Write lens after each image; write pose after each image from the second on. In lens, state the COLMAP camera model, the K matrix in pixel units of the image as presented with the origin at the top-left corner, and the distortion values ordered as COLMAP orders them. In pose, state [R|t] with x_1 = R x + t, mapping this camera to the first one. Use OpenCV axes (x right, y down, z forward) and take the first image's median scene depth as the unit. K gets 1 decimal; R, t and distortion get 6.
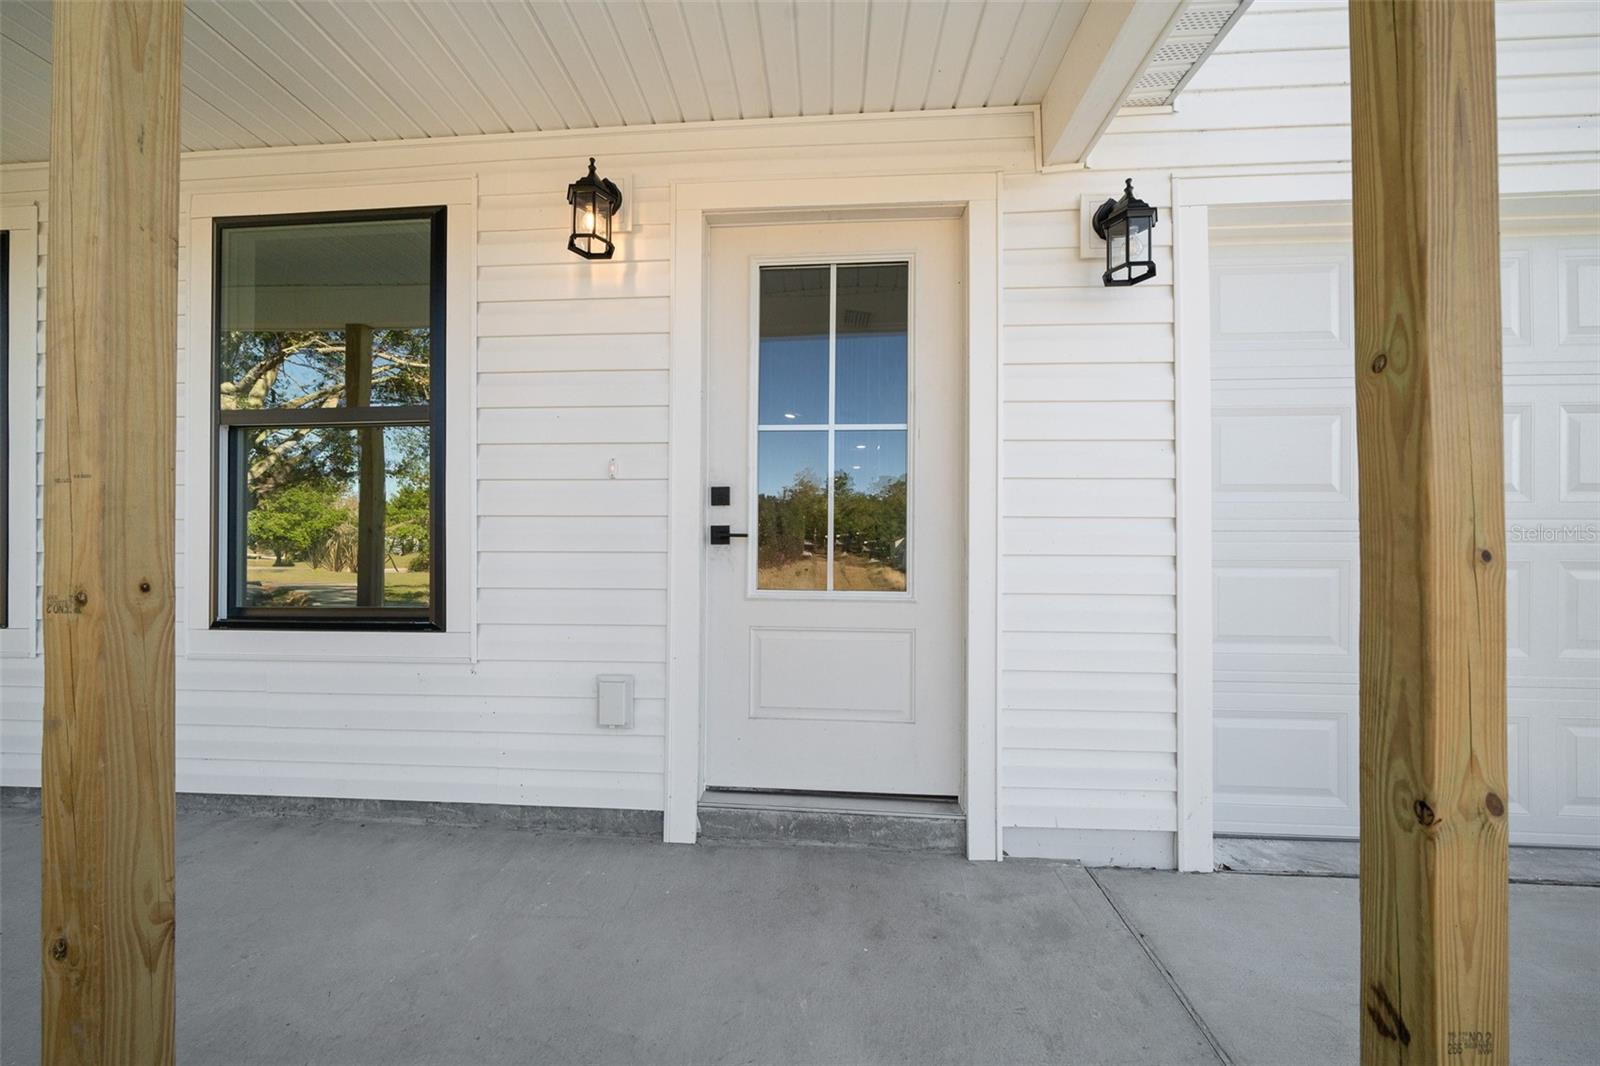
lens RADIAL K [[545.9, 0, 800.0], [0, 545.9, 533.0], [0, 0, 1]] dist [-0.007887, -0.000048]
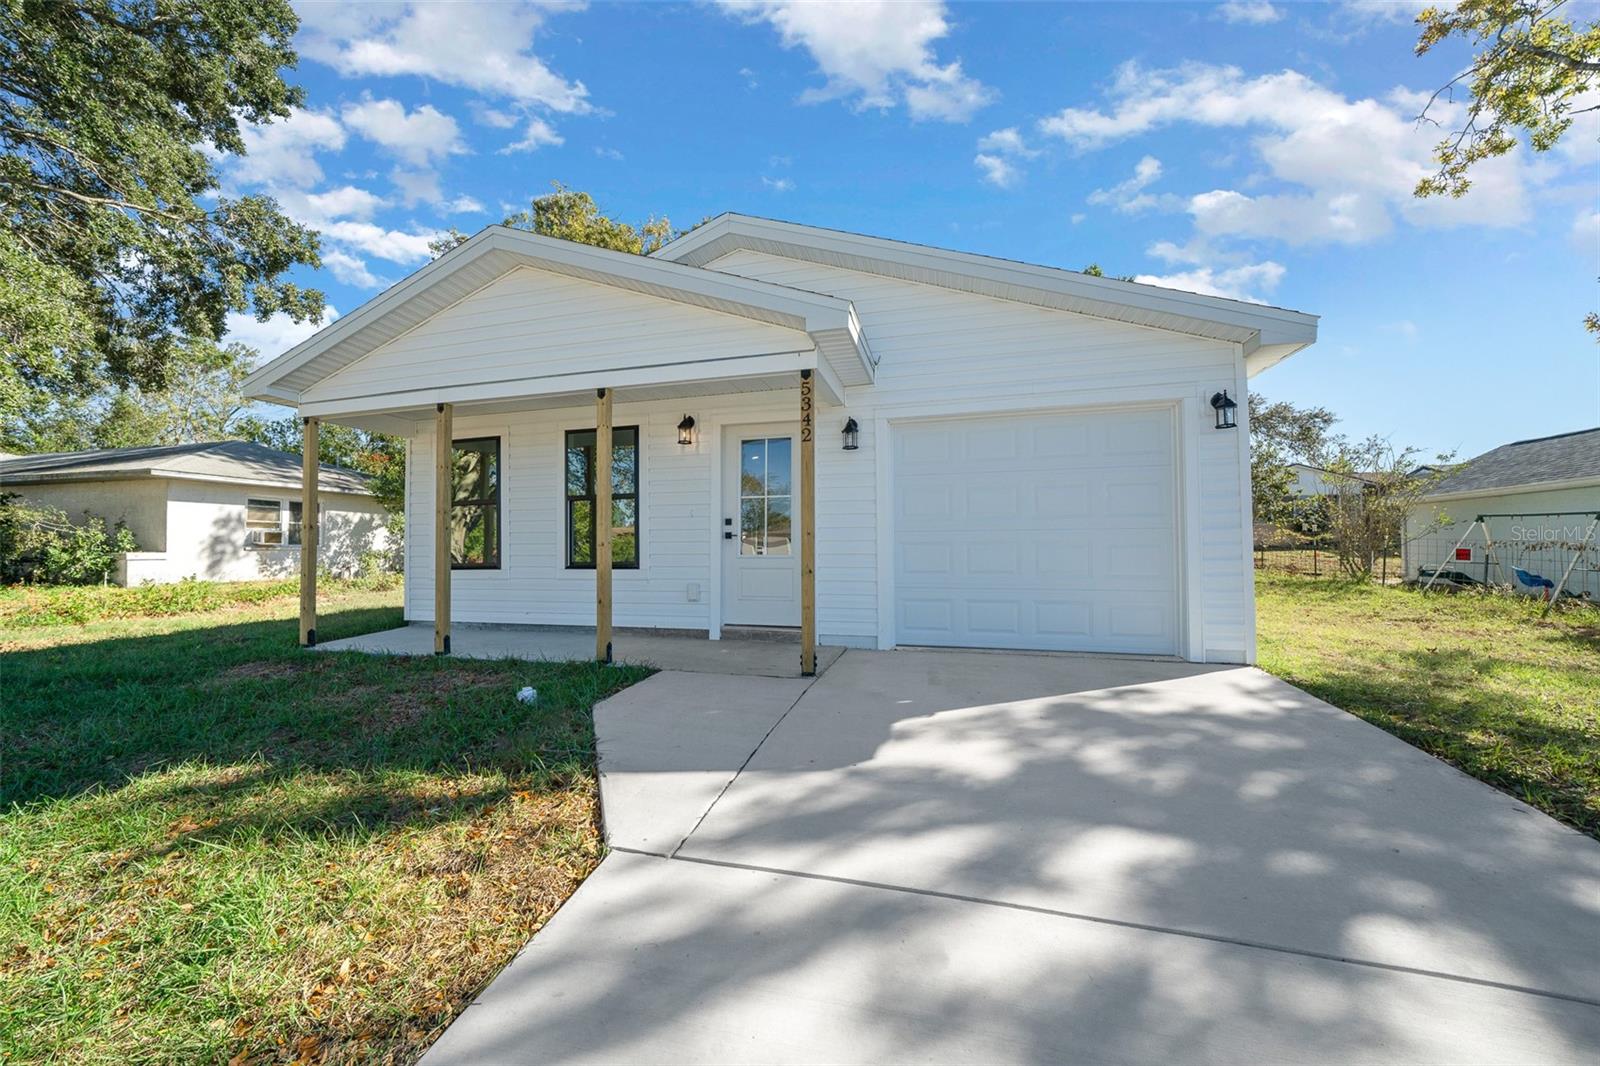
lens RADIAL K [[559.7, 0, 803.7], [0, 559.7, 532.8], [0, 0, 1]] dist [-0.003019, -0.000192]
pose [[0.982213, -0.012267, -0.187368, 0.821033], [0.008898, 0.999783, -0.018810, 0.050388], [0.187558, 0.016808, 0.982110, -1.875248]]
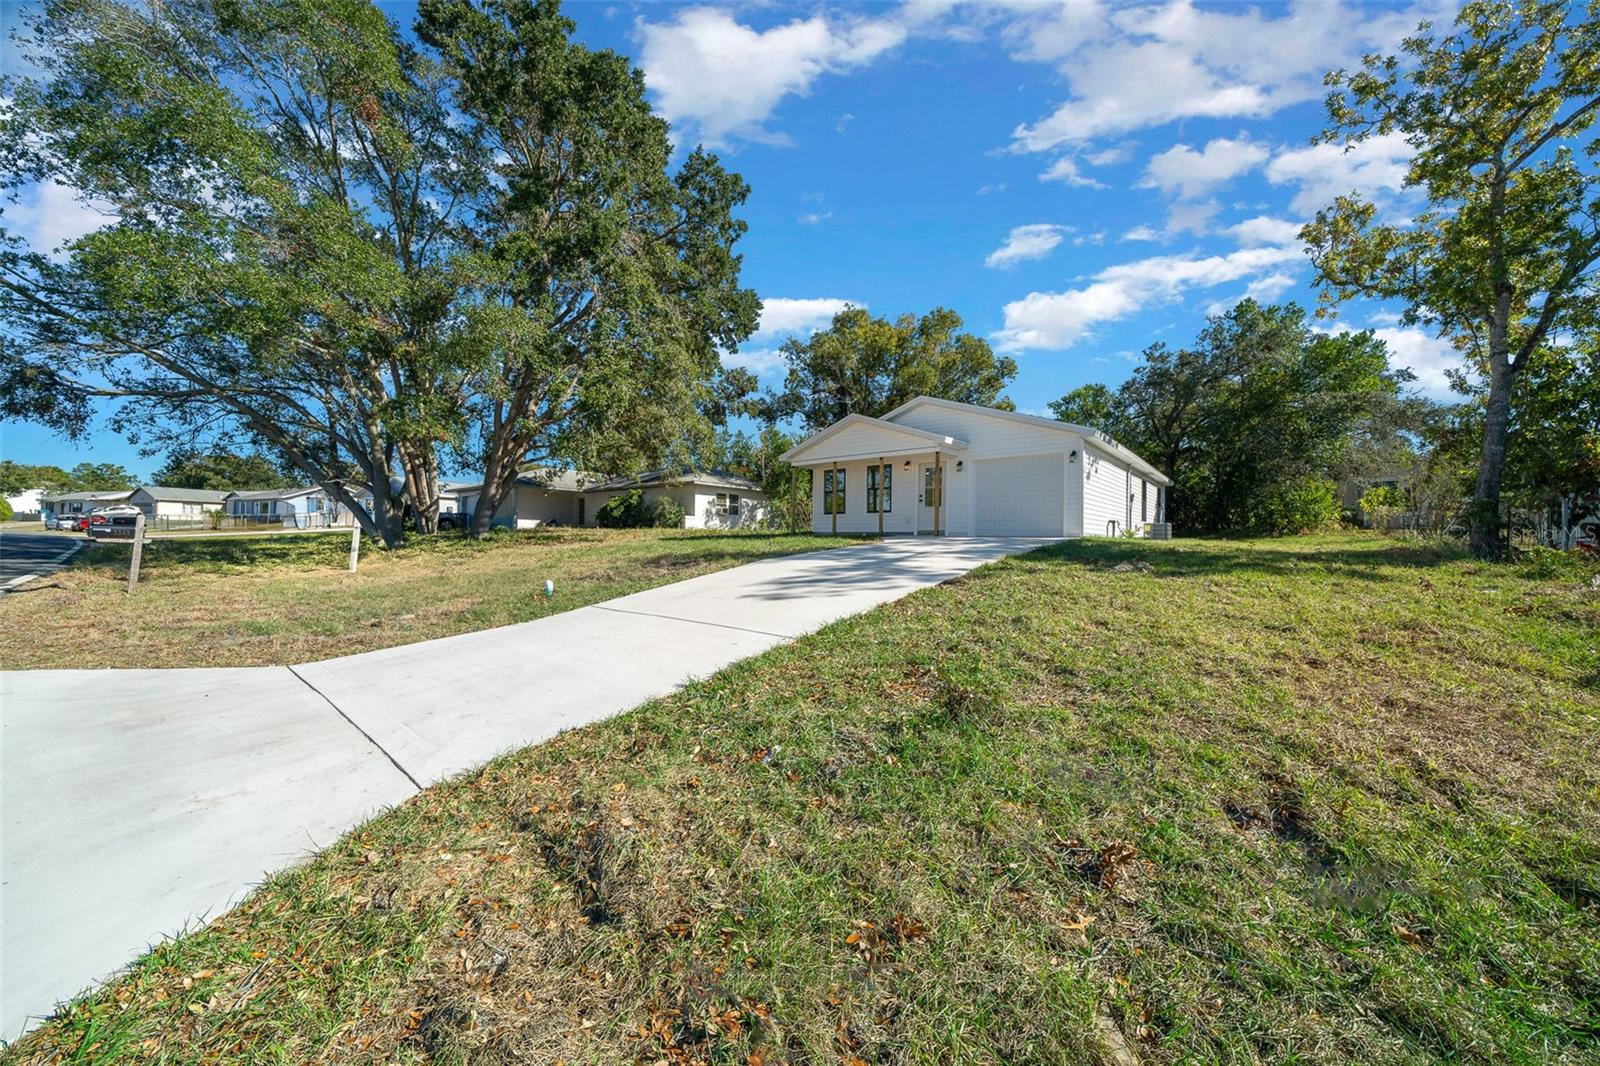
lens RADIAL K [[559.7, 0, 803.7], [0, 559.7, 532.8], [0, 0, 1]] dist [-0.003019, -0.000192]
pose [[0.811401, 0.005406, -0.584465, 3.589971], [-0.013510, 0.999864, -0.009507, 0.639736], [0.584334, 0.015610, 0.811363, -7.382482]]
